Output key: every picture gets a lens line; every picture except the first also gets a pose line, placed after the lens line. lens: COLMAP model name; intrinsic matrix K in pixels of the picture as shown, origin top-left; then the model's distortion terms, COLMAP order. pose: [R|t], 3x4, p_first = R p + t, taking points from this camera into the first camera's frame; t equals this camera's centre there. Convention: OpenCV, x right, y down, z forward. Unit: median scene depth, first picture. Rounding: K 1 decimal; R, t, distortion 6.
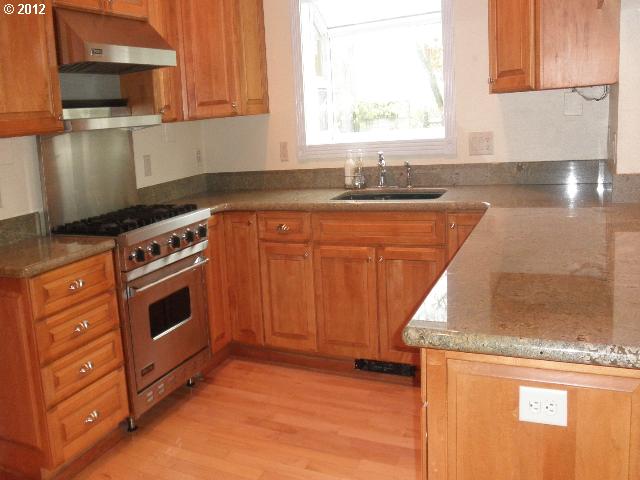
lens RADIAL K [[544.2, 0, 320.0], [0, 544.2, 240.0], [0, 0, 1]] dist [-0.004037, -0.001472]
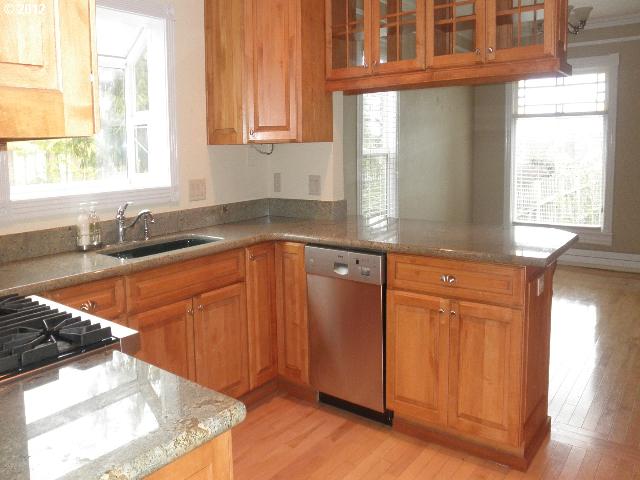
lens RADIAL K [[544.2, 0, 320.0], [0, 544.2, 240.0], [0, 0, 1]] dist [-0.004037, -0.001472]
pose [[0.246138, -0.098254, 0.964242, -0.682427], [0.236641, 0.970833, 0.038520, -0.062970], [-0.939903, 0.218698, 0.262210, 0.495639]]
